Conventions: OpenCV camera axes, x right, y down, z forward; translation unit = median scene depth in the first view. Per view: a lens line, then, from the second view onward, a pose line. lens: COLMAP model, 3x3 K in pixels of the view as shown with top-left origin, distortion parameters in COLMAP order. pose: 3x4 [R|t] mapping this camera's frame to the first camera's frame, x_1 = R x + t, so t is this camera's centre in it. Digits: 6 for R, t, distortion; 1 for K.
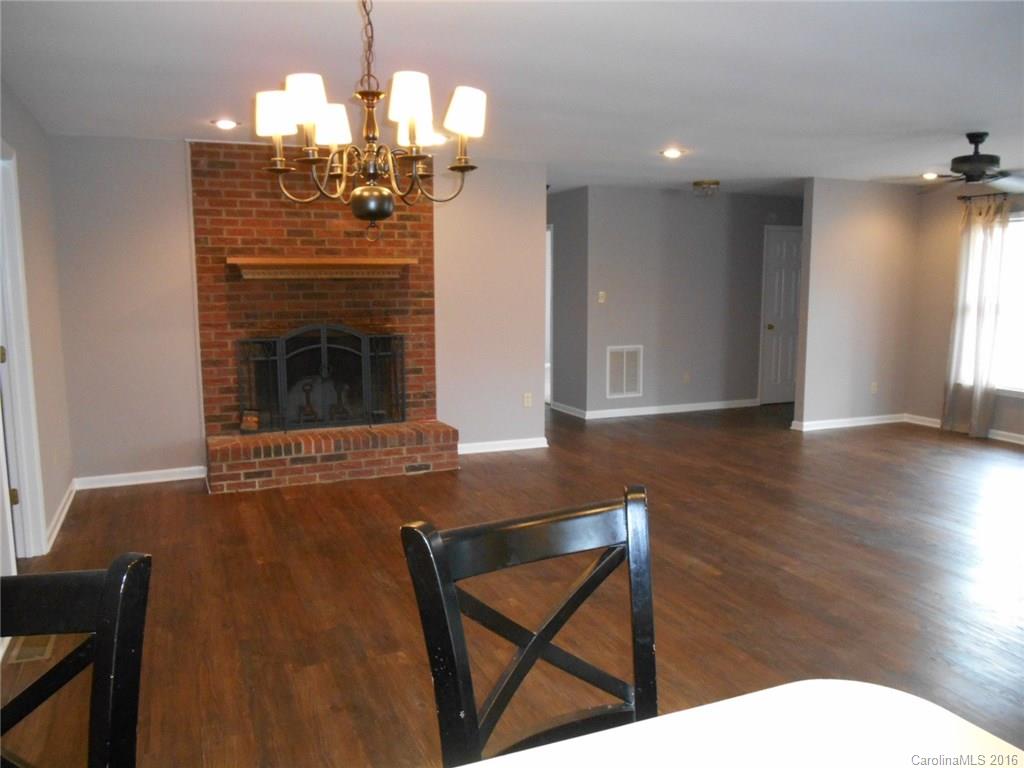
lens RADIAL K [[801.8, 0, 512.0], [0, 801.8, 384.0], [0, 0, 1]] dist [-0.015734, -0.006422]
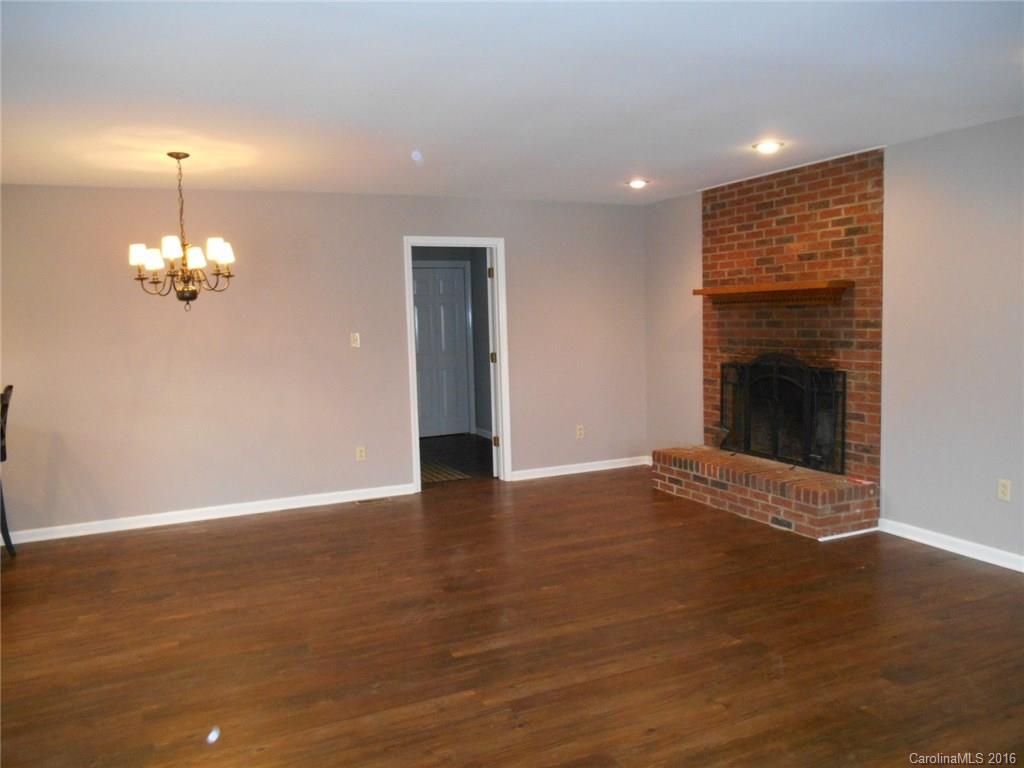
lens RADIAL K [[801.8, 0, 512.0], [0, 801.8, 384.0], [0, 0, 1]] dist [-0.015734, -0.006422]
pose [[0.016066, 0.090306, -0.995784, 0.735666], [-0.100397, 0.991026, 0.088254, -0.092818], [0.994818, 0.098555, 0.024988, 0.675018]]
